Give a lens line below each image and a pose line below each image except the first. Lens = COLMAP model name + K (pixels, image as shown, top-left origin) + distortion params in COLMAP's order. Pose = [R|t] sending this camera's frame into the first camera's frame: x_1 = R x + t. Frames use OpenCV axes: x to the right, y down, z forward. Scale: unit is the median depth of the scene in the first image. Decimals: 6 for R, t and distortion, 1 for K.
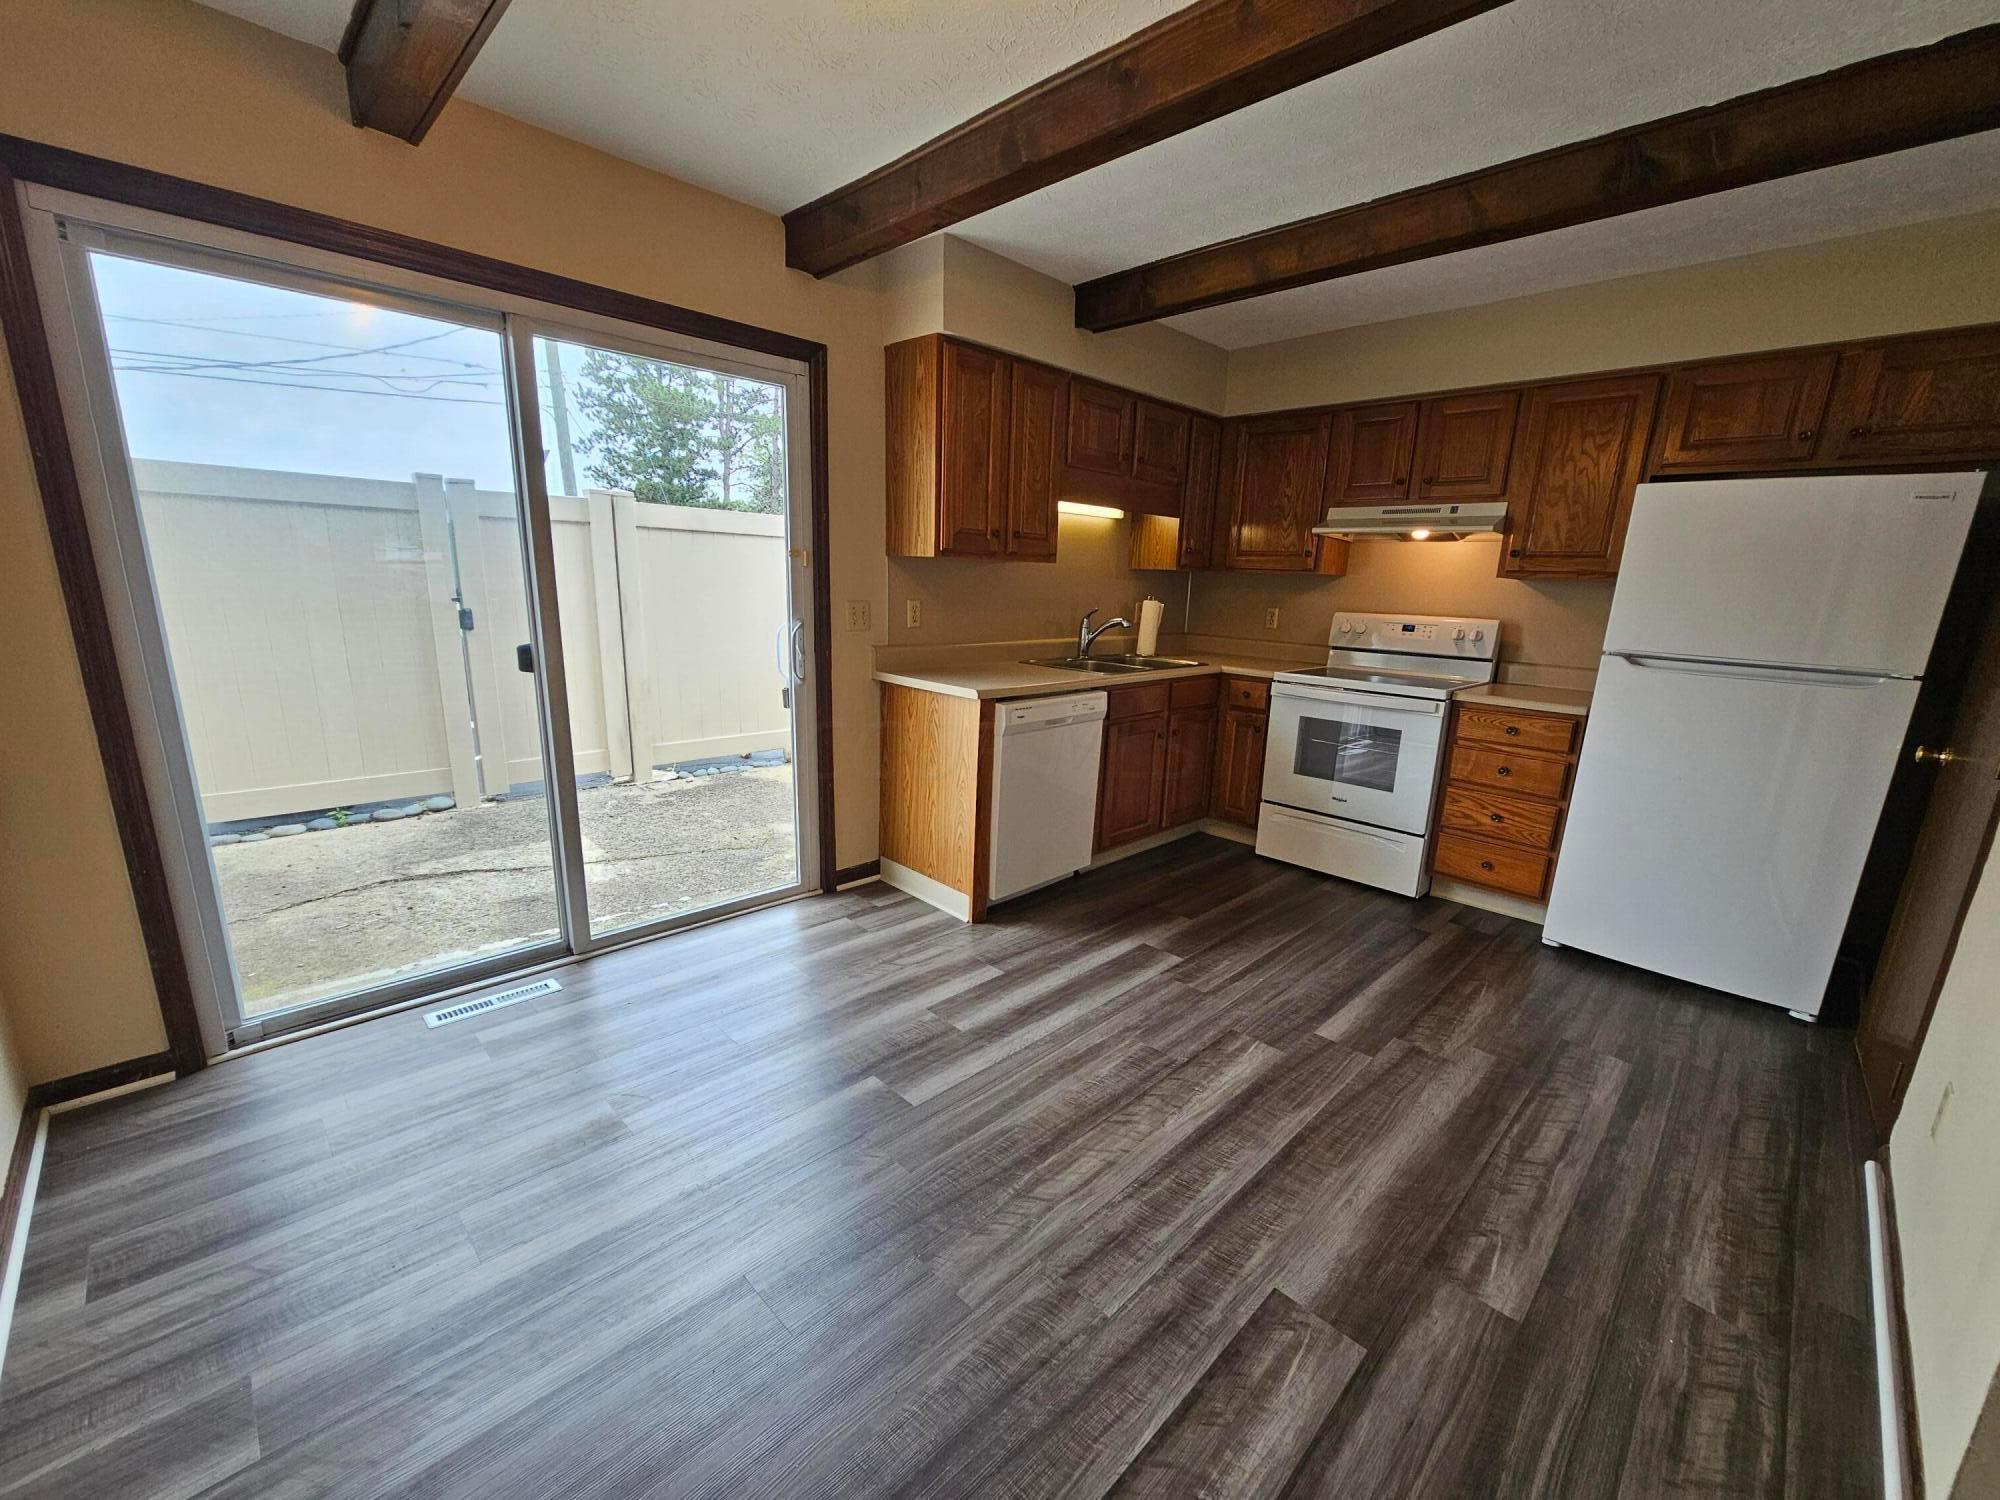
lens RADIAL K [[814.2, 0, 1015.0], [0, 814.2, 770.9], [0, 0, 1]] dist [-0.000804, 0.000009]
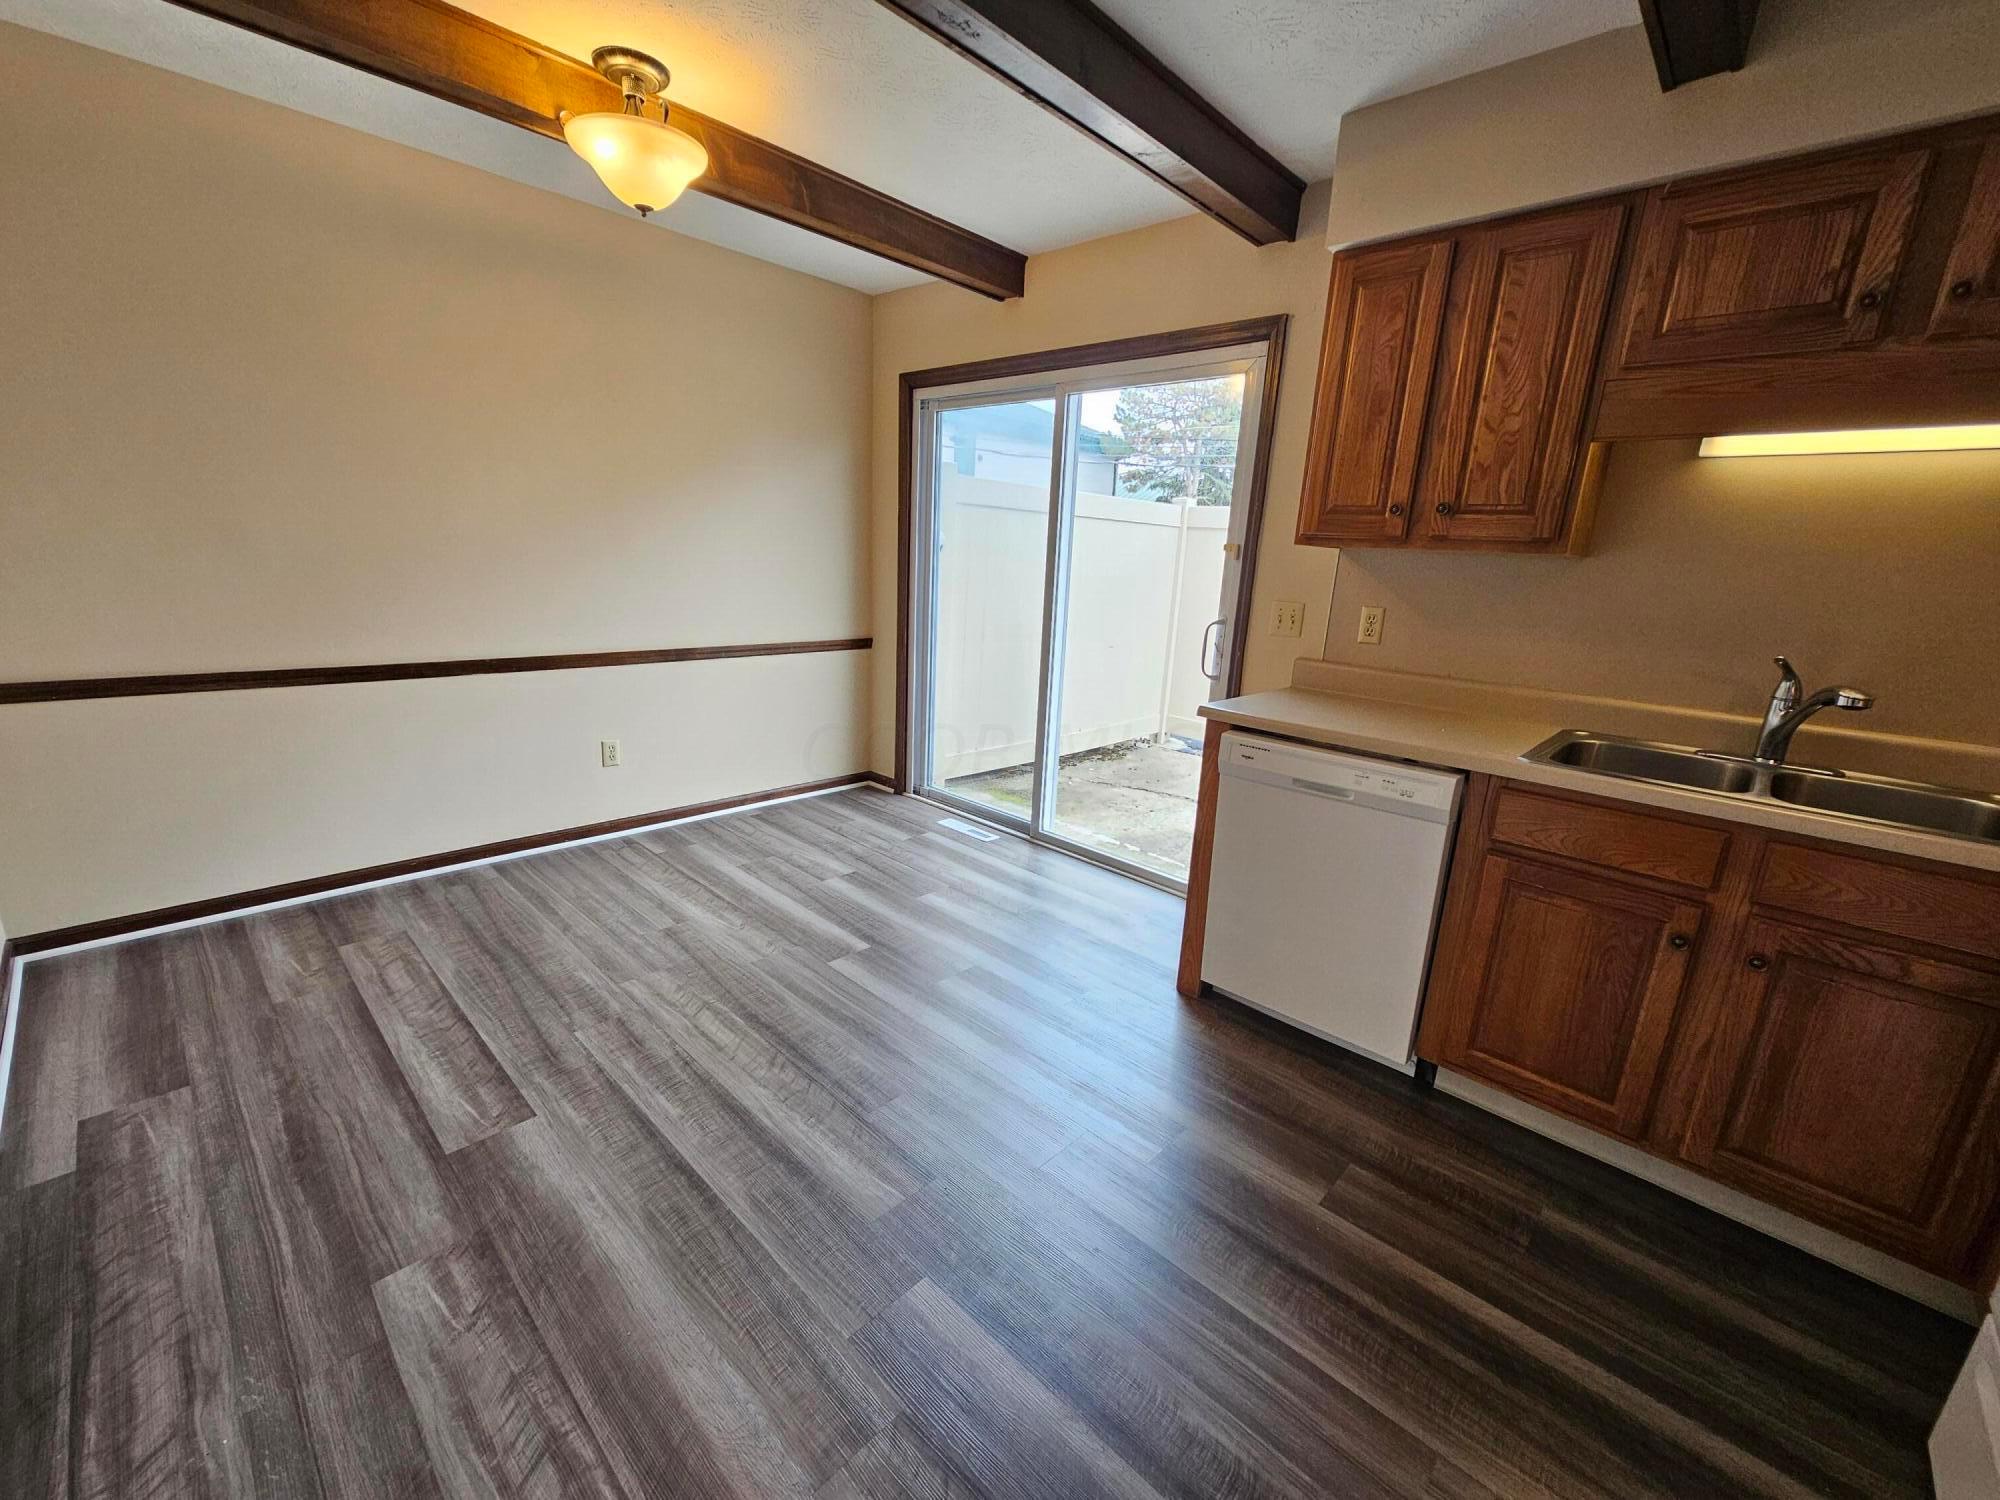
lens RADIAL K [[814.2, 0, 1015.0], [0, 814.2, 770.9], [0, 0, 1]] dist [-0.000804, 0.000009]
pose [[0.027207, 0.227707, -0.973349, 0.922496], [-0.280745, 0.936261, 0.211183, -0.193969], [0.959397, 0.267517, 0.089401, 0.950062]]
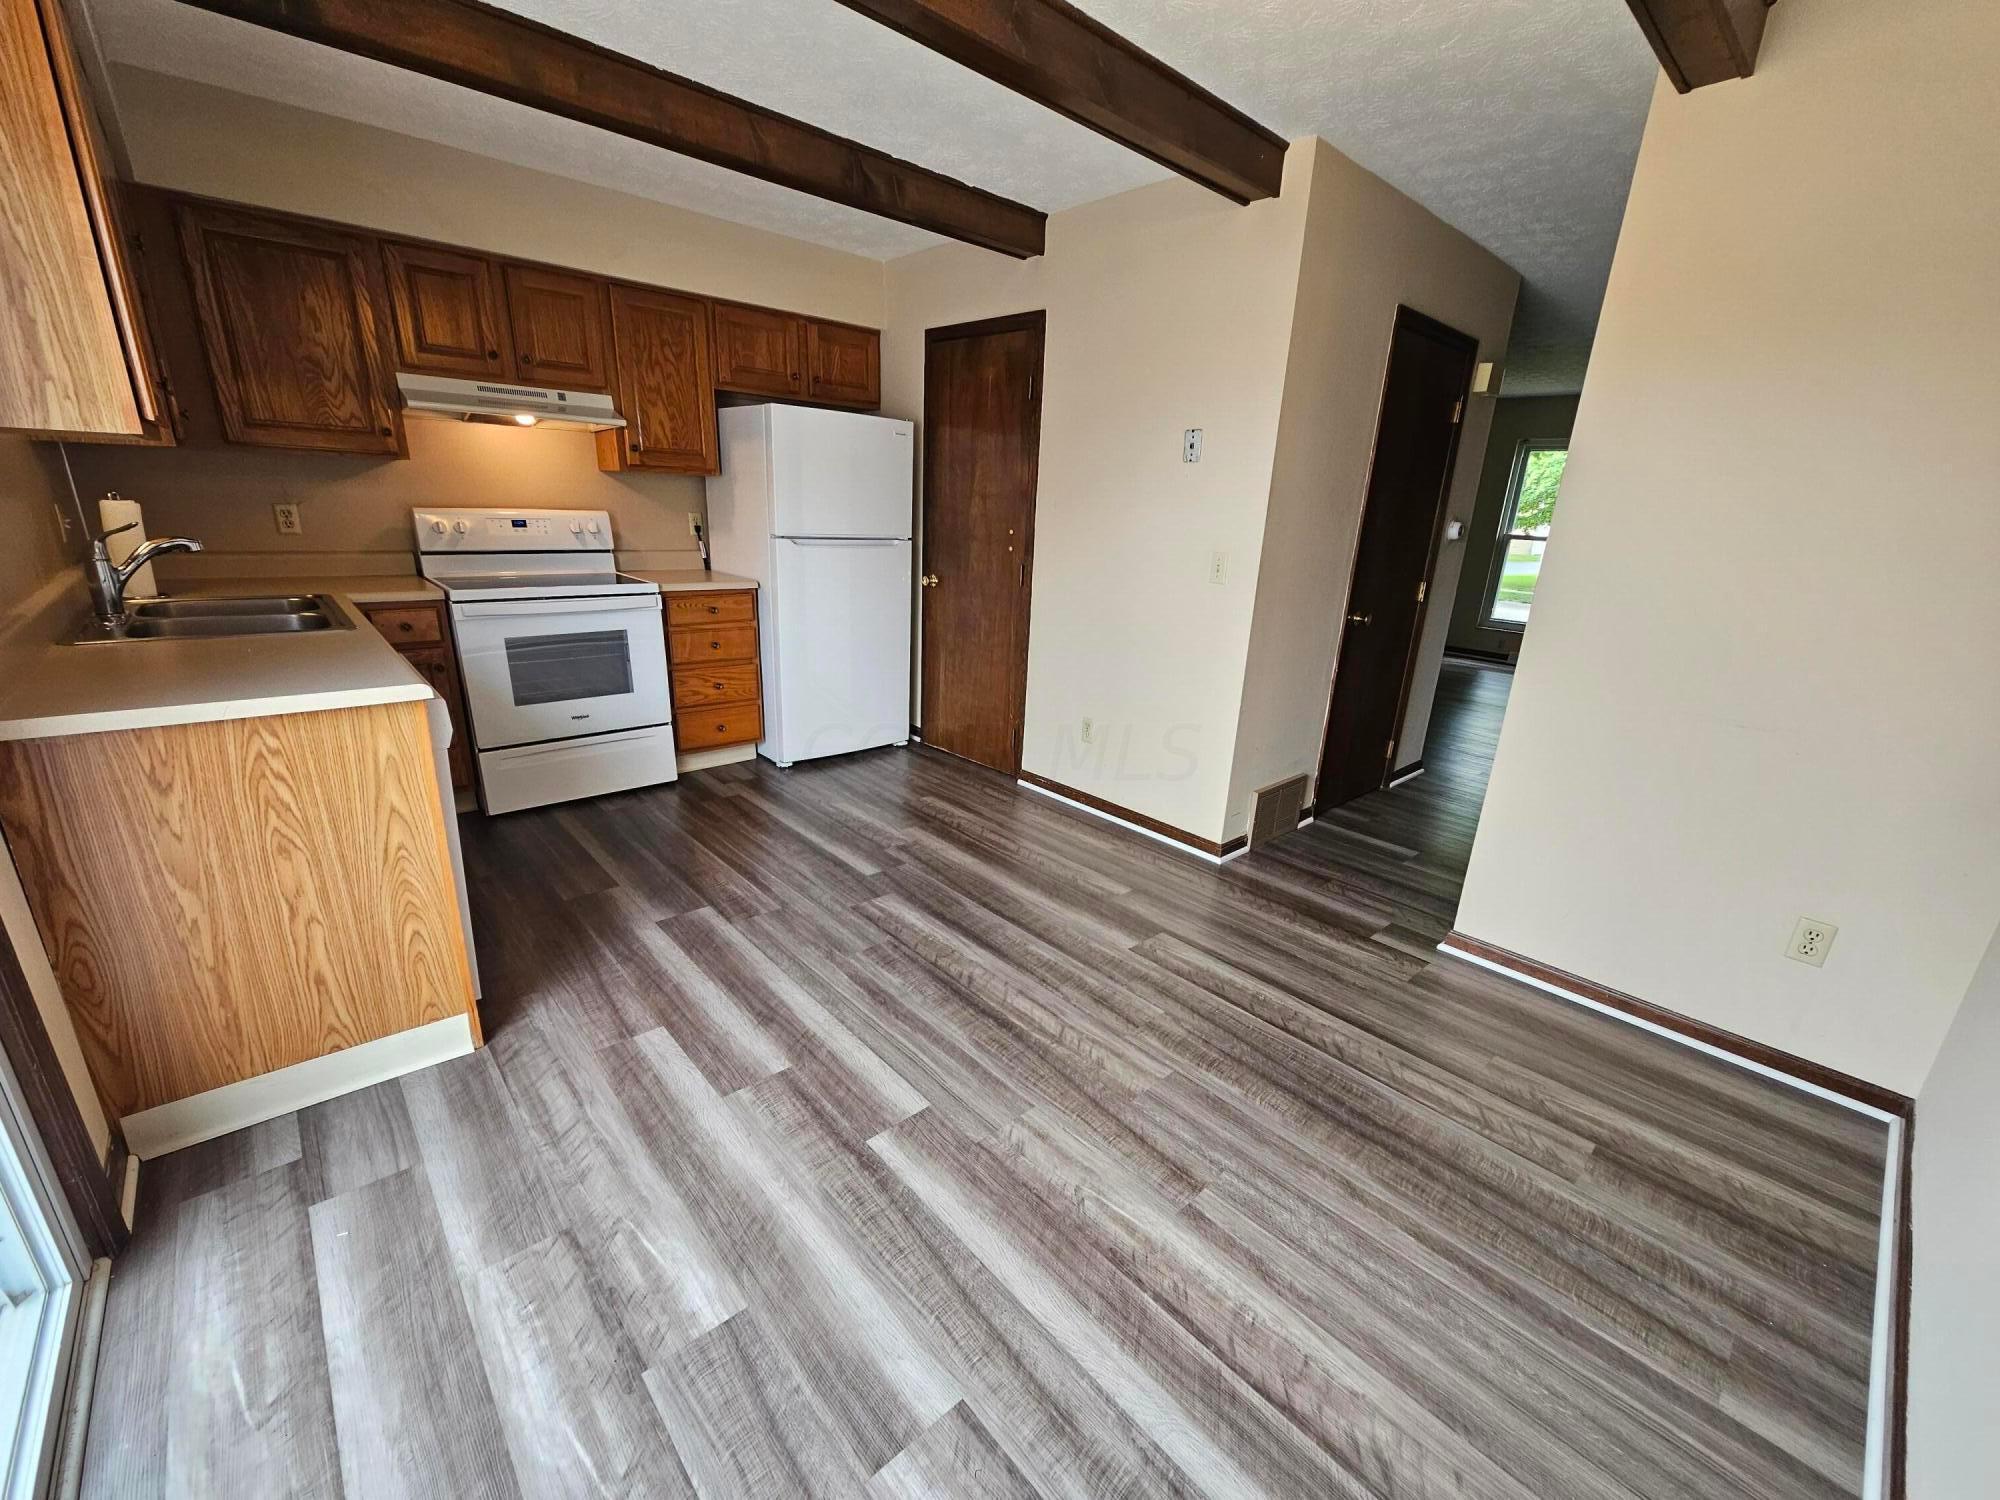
lens RADIAL K [[814.2, 0, 1015.0], [0, 814.2, 770.9], [0, 0, 1]] dist [-0.000804, 0.000009]
pose [[0.052790, -0.346371, 0.936611, -0.739057], [0.188864, 0.924455, 0.331230, -0.192641], [-0.980583, 0.159406, 0.114219, 0.648855]]
